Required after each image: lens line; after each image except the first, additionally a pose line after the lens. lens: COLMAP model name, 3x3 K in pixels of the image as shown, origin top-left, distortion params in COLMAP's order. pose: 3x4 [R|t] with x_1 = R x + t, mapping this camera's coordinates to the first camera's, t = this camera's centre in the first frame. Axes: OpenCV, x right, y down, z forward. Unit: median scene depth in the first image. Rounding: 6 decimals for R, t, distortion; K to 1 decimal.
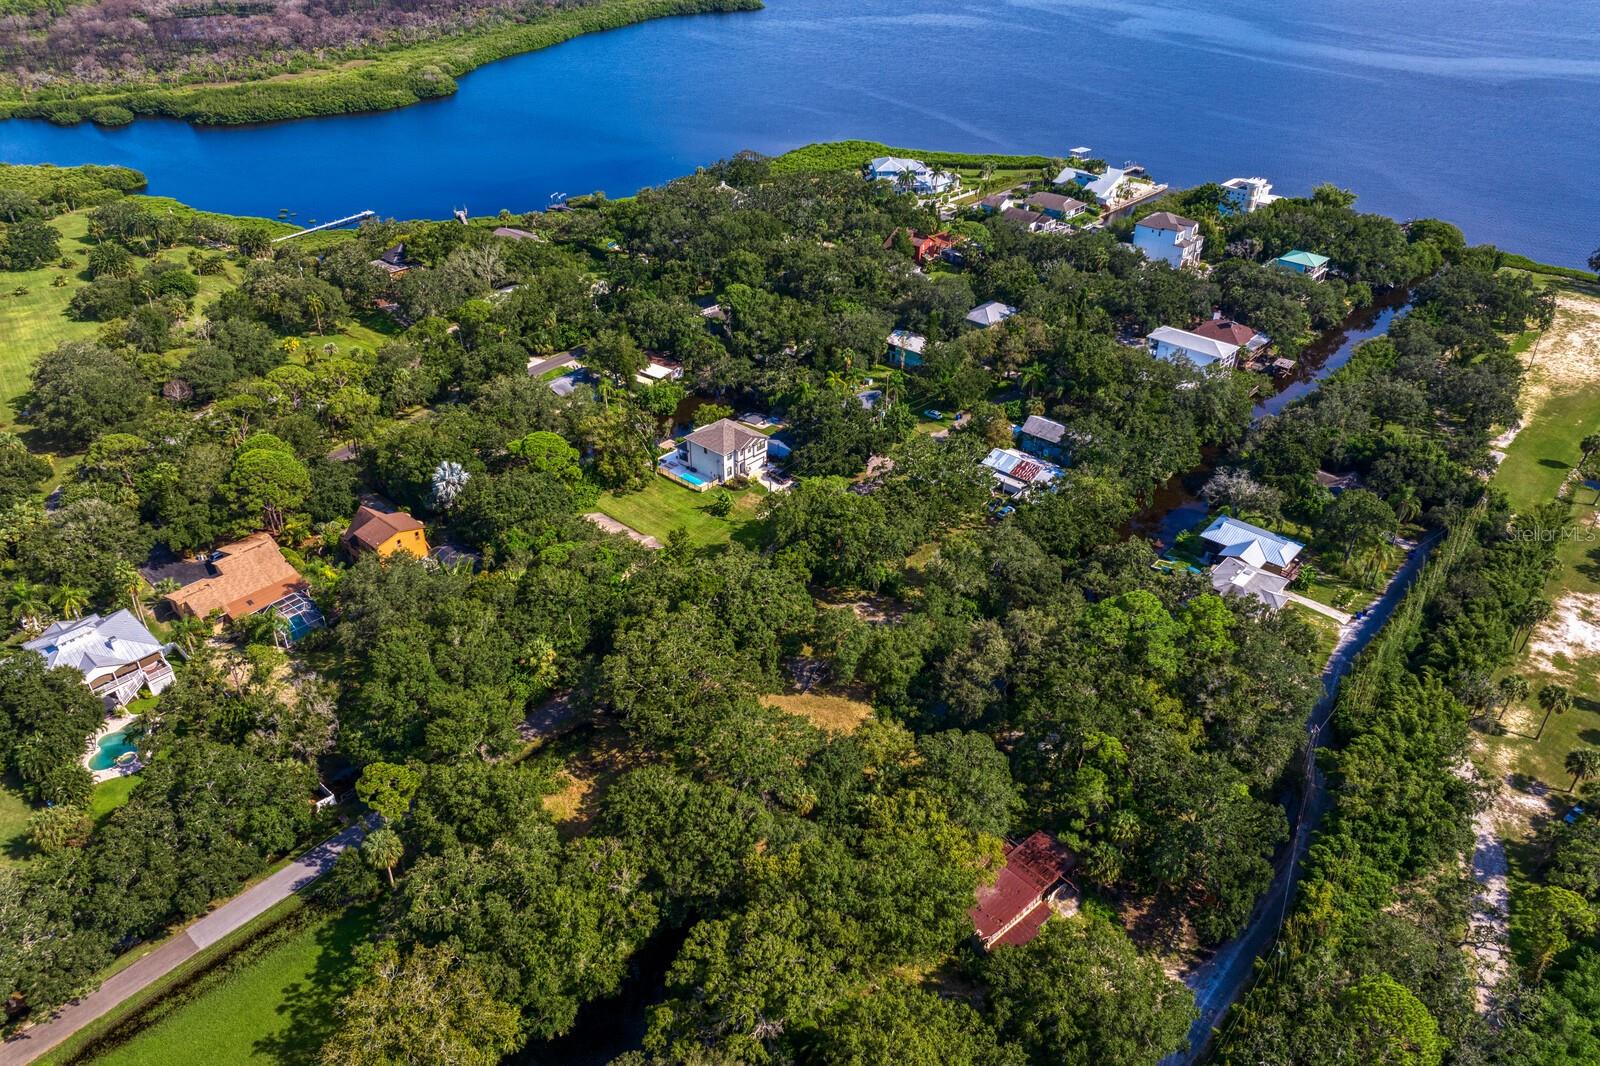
lens RADIAL K [[1130.5, 0, 801.4], [0, 1130.5, 528.9], [0, 0, 1]] dist [-0.048177, 0.017944]
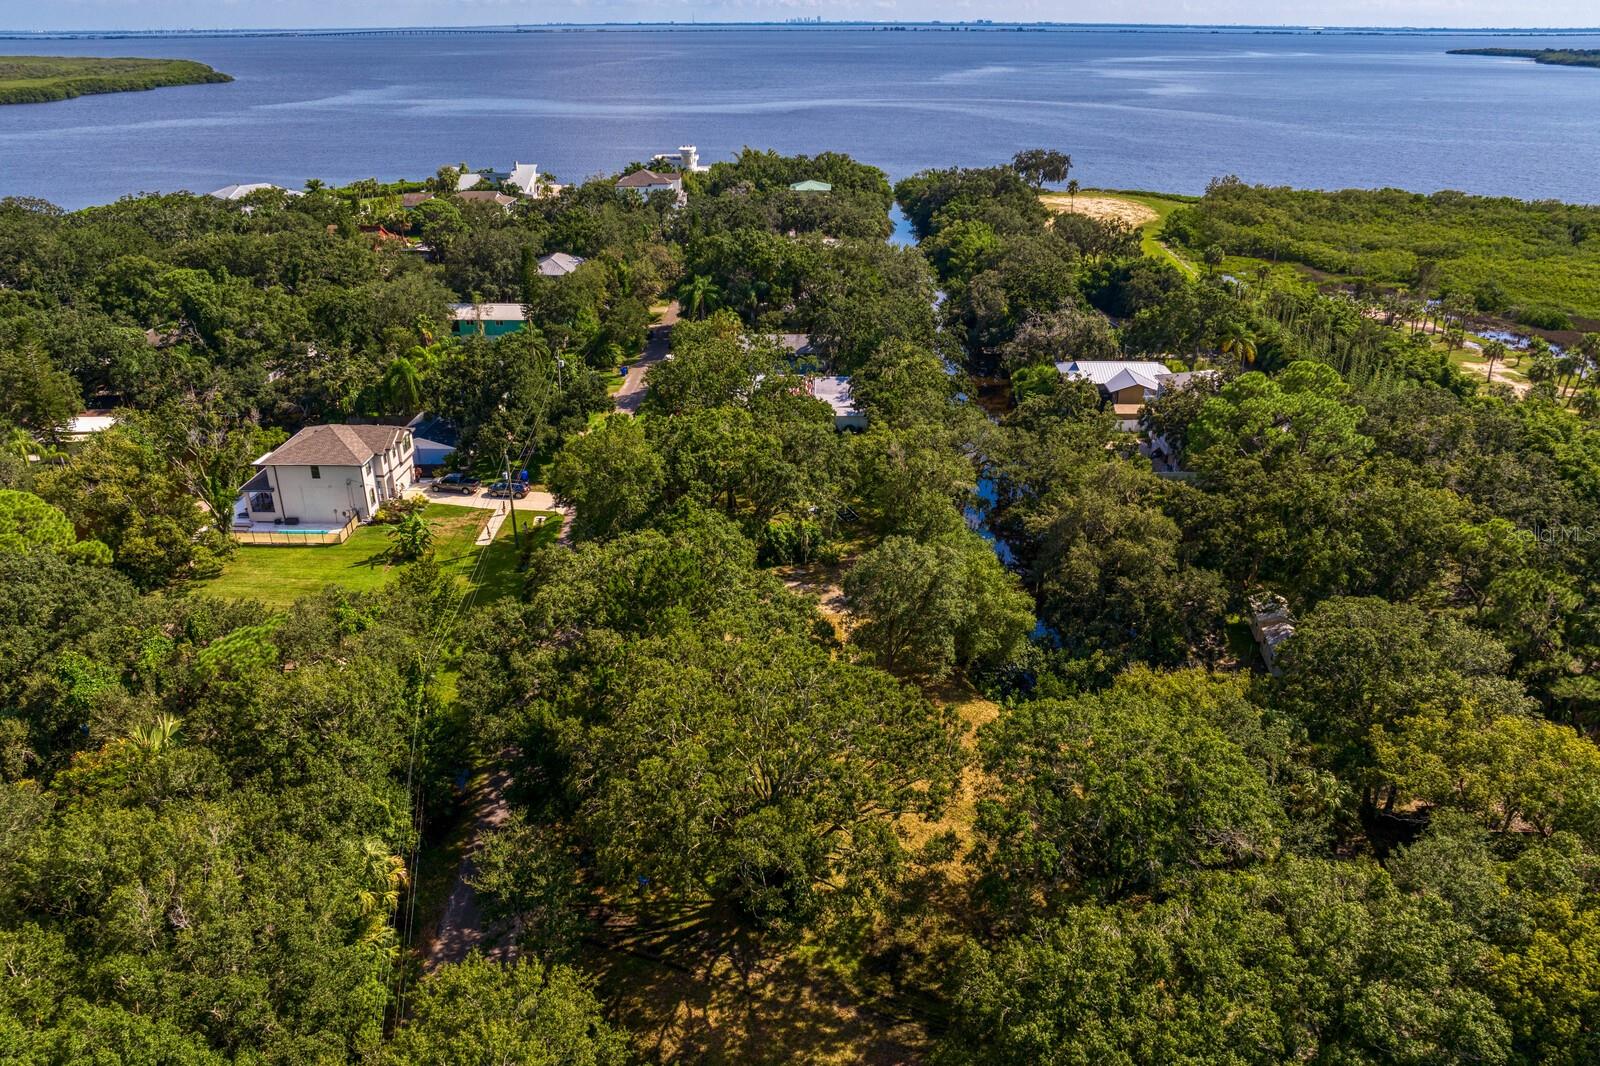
lens RADIAL K [[1130.5, 0, 809.5], [0, 1130.5, 526.3], [0, 0, 1]] dist [-0.048177, 0.017944]
pose [[0.764958, -0.270117, 0.584702, -0.221937], [0.343937, 0.938852, -0.016243, 0.043590], [-0.544561, 0.213526, 0.811086, 0.442345]]
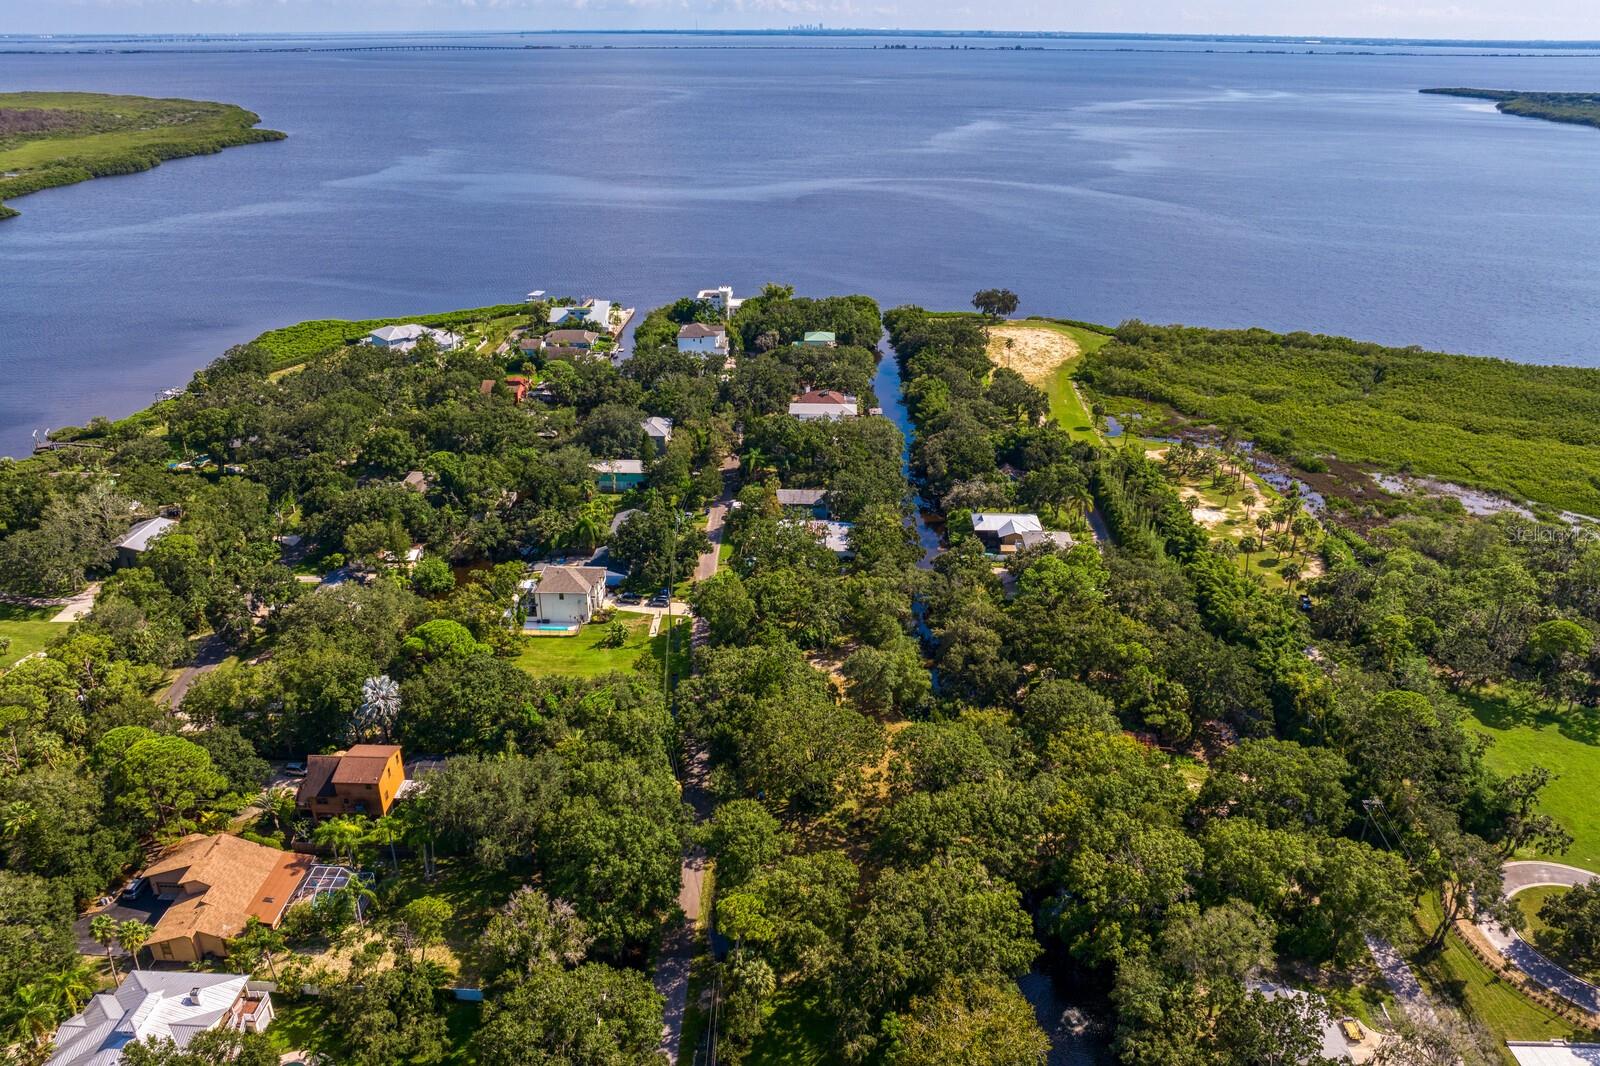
lens RADIAL K [[1130.5, 0, 808.5], [0, 1130.5, 532.5], [0, 0, 1]] dist [-0.048177, 0.017944]
pose [[0.766563, -0.268198, 0.583481, -0.483787], [0.339651, 0.940448, -0.013948, -0.033874], [-0.544993, 0.208873, 0.812007, 0.050857]]
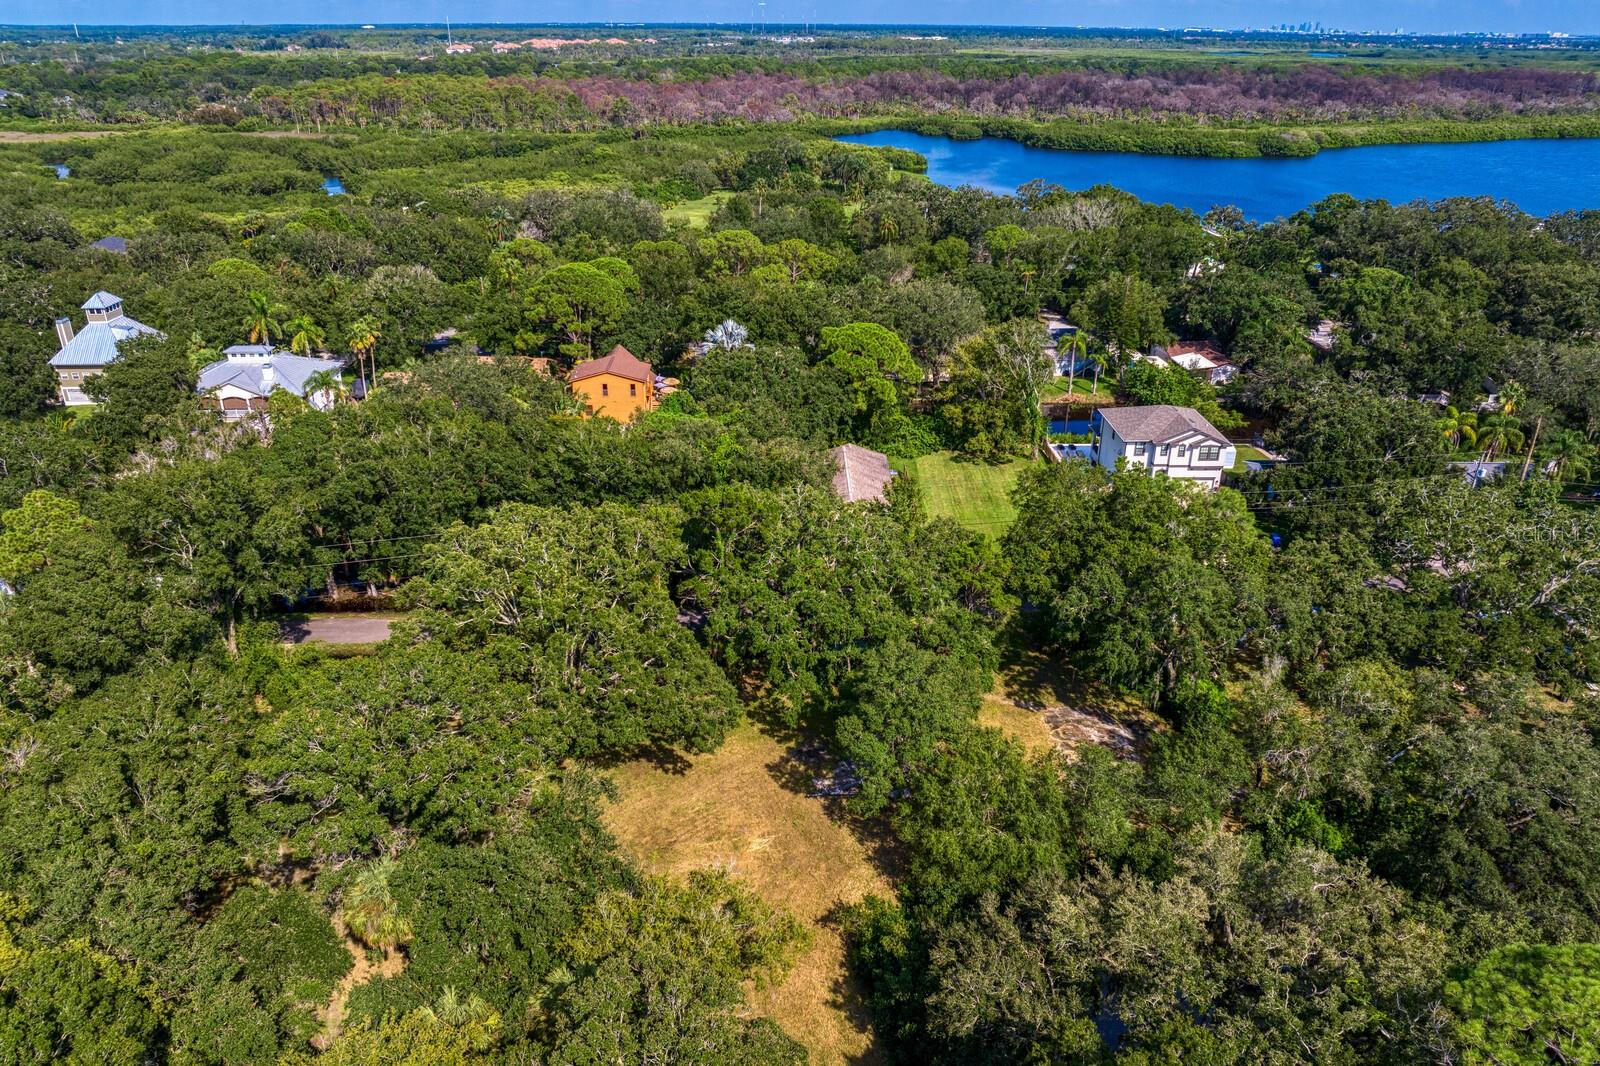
lens RADIAL K [[1130.5, 0, 793.7], [0, 1130.5, 535.4], [0, 0, 1]] dist [-0.048177, 0.017944]
pose [[0.679079, 0.304885, -0.667755, 0.206142], [-0.389442, 0.920729, 0.024343, 0.029216], [0.622244, 0.243521, 0.743983, 0.472777]]
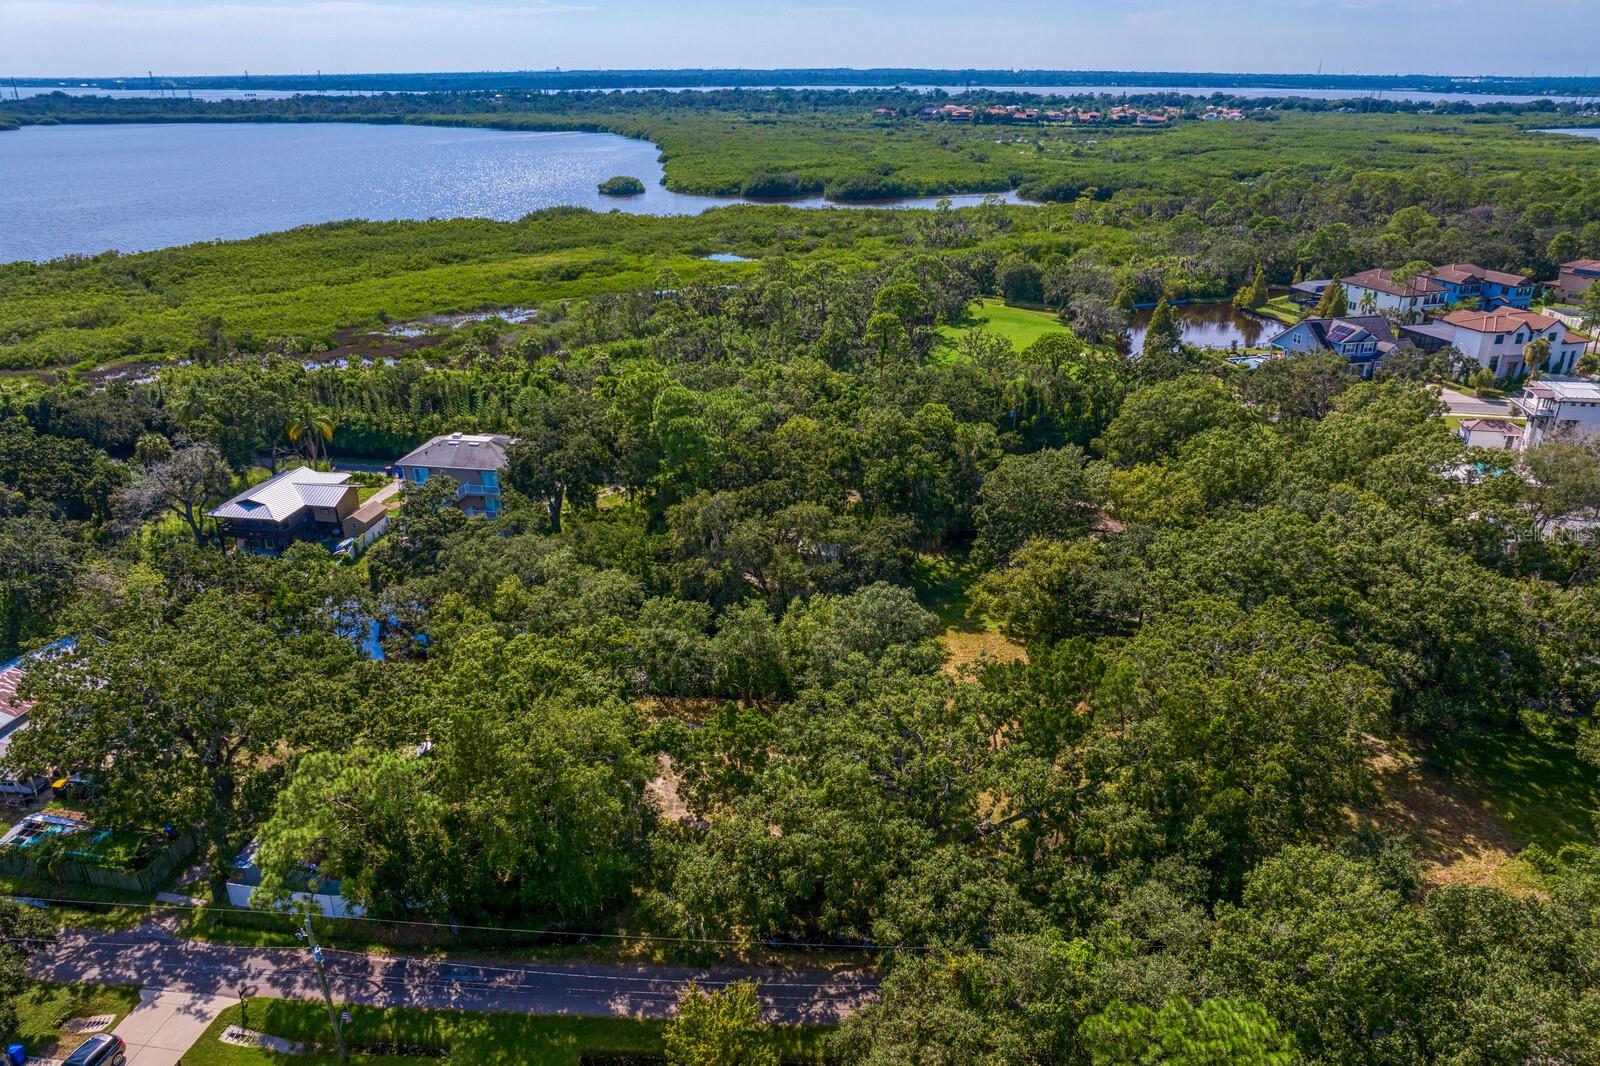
lens RADIAL K [[1130.5, 0, 810.2], [0, 1130.5, 575.0], [0, 0, 1]] dist [-0.048177, 0.017944]
pose [[-0.533822, -0.352842, 0.768464, -0.257664], [0.443748, 0.656701, 0.609780, -0.197730], [-0.719807, 0.666518, -0.193989, 0.826206]]
